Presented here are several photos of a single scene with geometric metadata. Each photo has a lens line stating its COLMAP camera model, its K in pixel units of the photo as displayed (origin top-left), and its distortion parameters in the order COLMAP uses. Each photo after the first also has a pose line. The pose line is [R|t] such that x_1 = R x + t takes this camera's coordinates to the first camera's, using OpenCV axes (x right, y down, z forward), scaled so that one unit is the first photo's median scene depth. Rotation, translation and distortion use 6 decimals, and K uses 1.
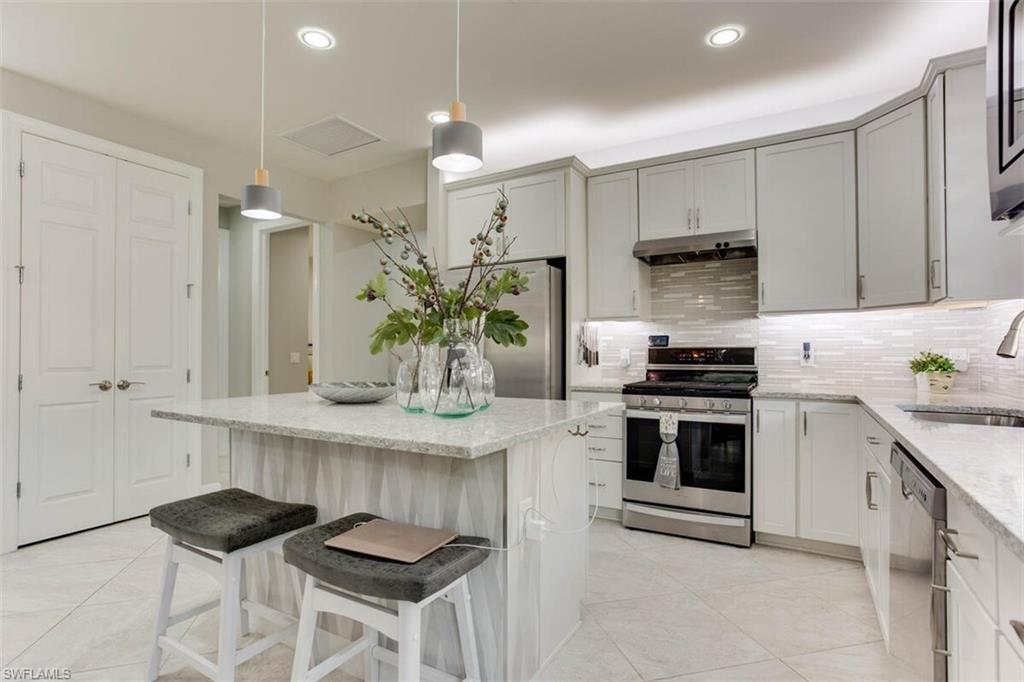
lens RADIAL K [[524.3, 0, 512.2], [0, 524.3, 346.5], [0, 0, 1]] dist [-0.004286, 0.009923]
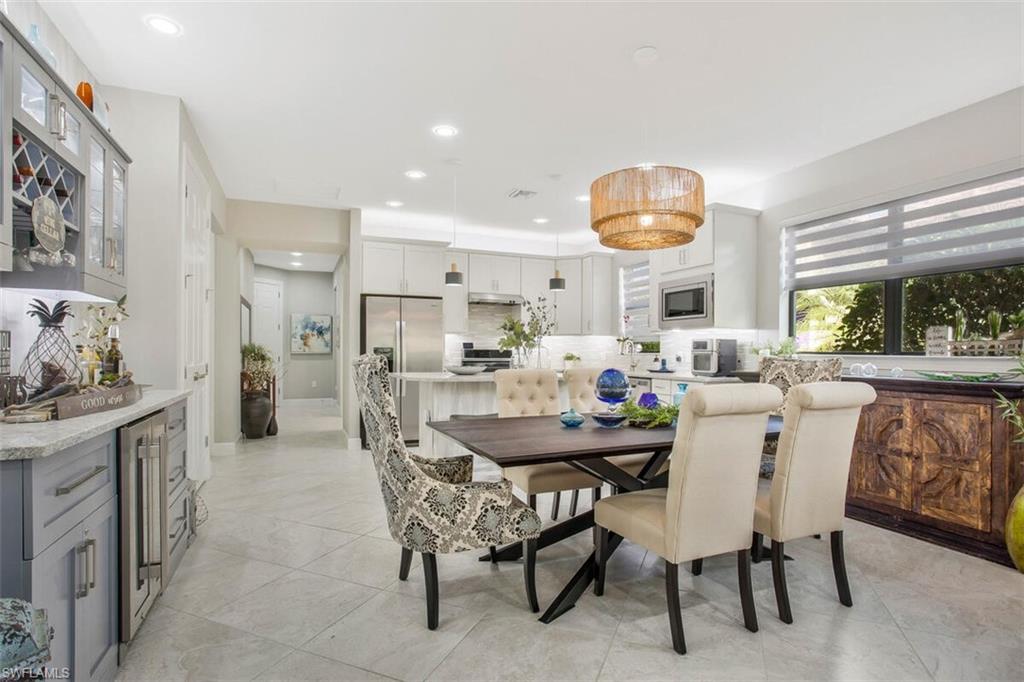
lens RADIAL K [[524.3, 0, 521.2], [0, 524.3, 350.8], [0, 0, 1]] dist [-0.004286, 0.009923]
pose [[0.587072, 0.009416, 0.809480, -1.240927], [-0.016337, 0.999867, 0.000217, 0.005611], [-0.809370, -0.013352, 0.587147, -0.276915]]
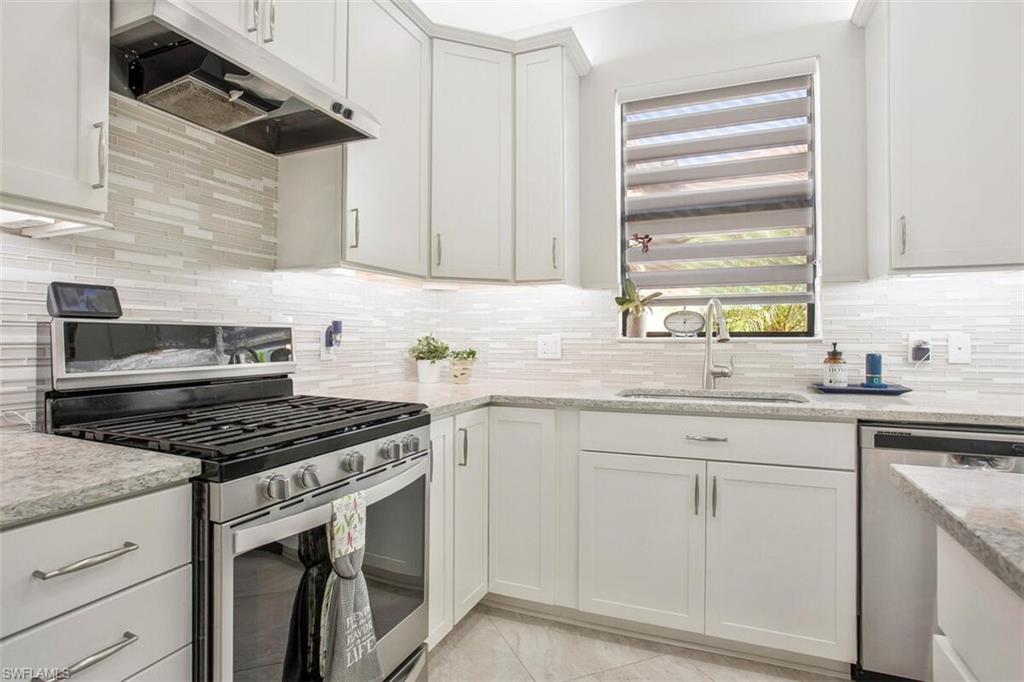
lens RADIAL K [[543.3, 0, 506.9], [0, 543.3, 320.6], [0, 0, 1]] dist [-0.032768, 0.017080]
pose [[-0.125405, 0.032785, 0.991564, -0.093874], [-0.008741, 0.999379, -0.034149, 0.012027], [-0.992067, -0.012950, -0.125040, 0.860958]]
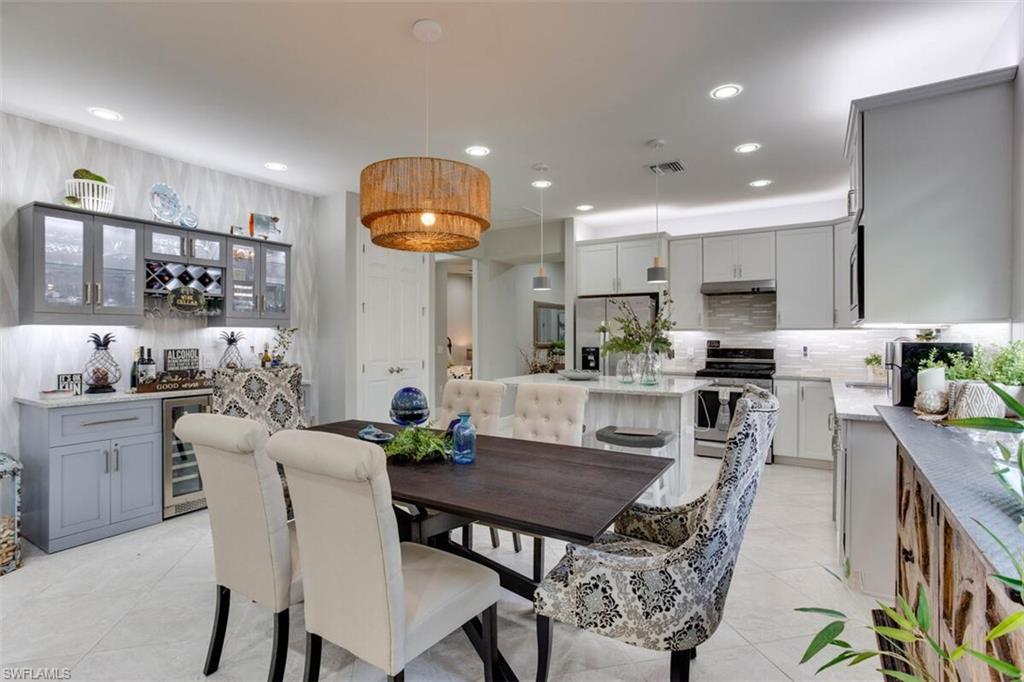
lens RADIAL K [[524.3, 0, 522.2], [0, 524.3, 336.1], [0, 0, 1]] dist [-0.004286, 0.009923]
pose [[0.999992, 0.003639, -0.001378, -0.333940], [-0.003626, 0.999949, 0.009437, -0.051659], [0.001412, -0.009432, 0.999955, -0.662970]]
